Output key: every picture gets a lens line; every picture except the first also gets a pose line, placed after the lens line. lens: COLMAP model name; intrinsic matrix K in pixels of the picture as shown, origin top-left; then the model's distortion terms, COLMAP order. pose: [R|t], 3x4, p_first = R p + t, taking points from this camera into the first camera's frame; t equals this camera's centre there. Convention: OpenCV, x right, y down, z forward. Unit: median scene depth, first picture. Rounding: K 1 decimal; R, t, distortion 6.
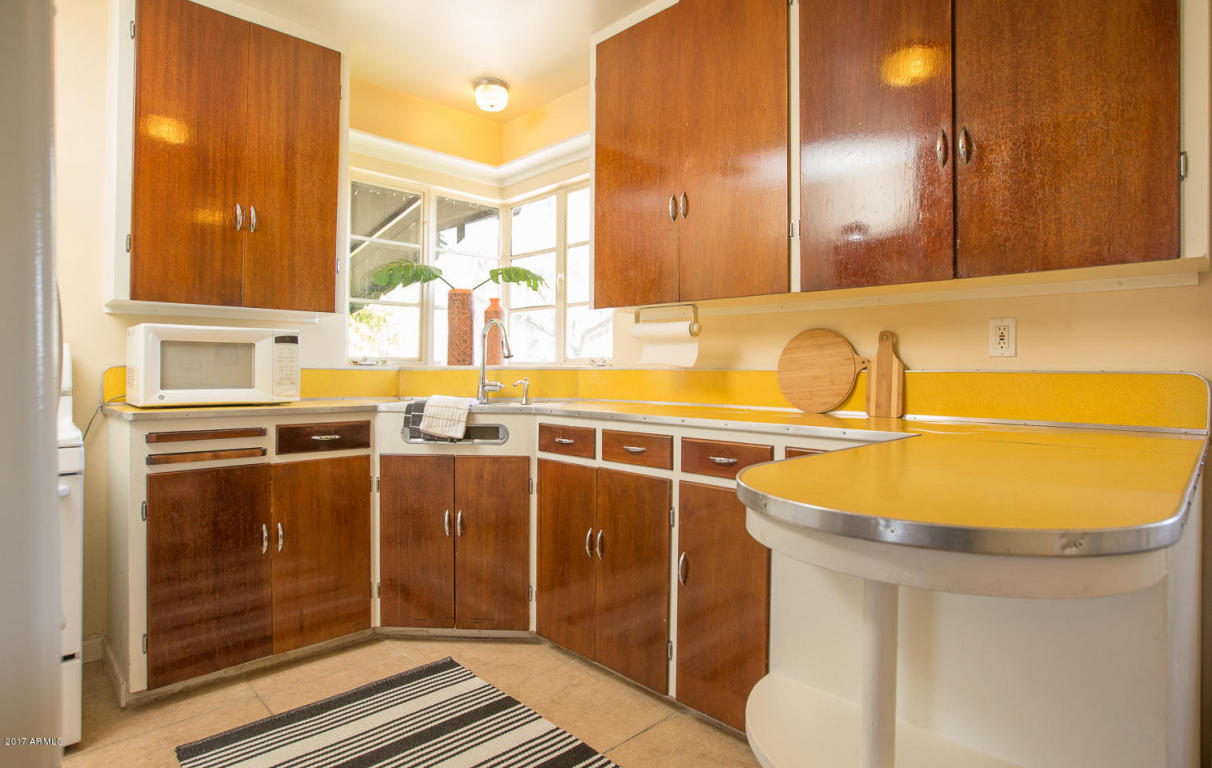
lens RADIAL K [[641.6, 0, 603.7], [0, 641.6, 366.6], [0, 0, 1]] dist [-0.027695, 0.001085]
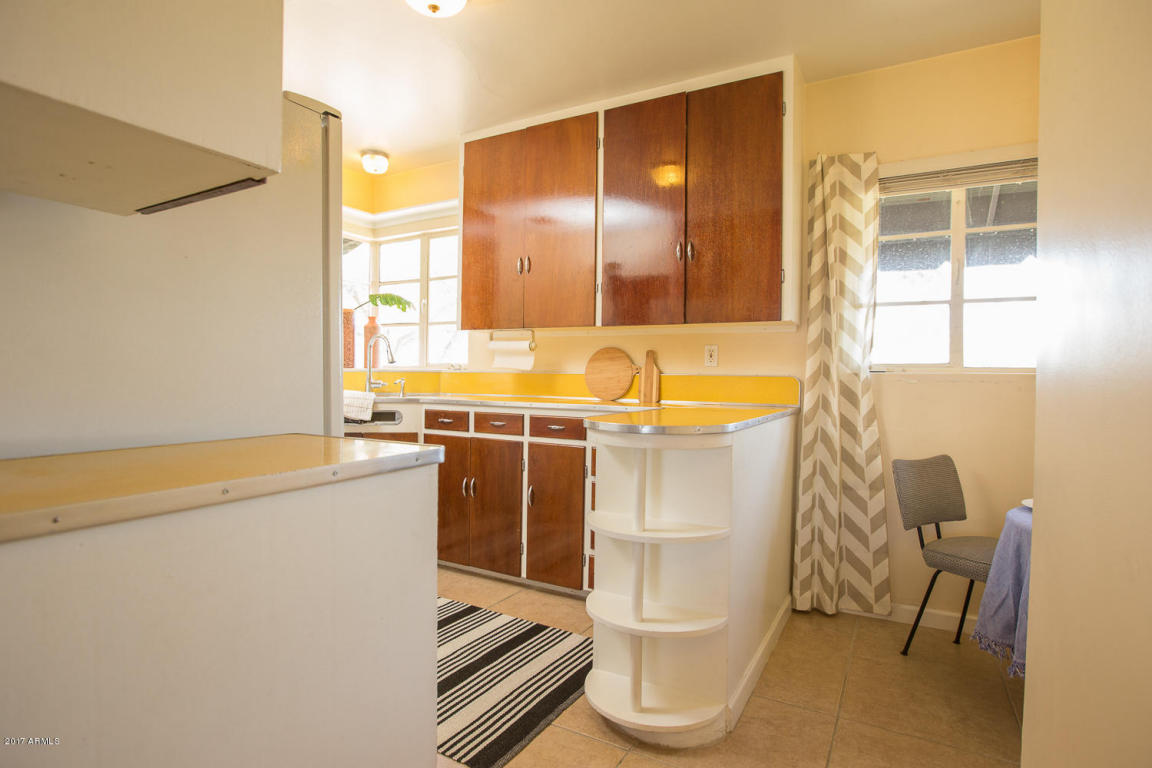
lens RADIAL K [[604.5, 0, 576.0], [0, 604.5, 384.0], [0, 0, 1]] dist [0.001273, 0.000079]
pose [[0.960142, 0.002505, 0.279501, -0.165876], [-0.008584, 0.999752, 0.020529, 0.001054], [-0.279380, -0.022110, 0.959926, -0.417864]]
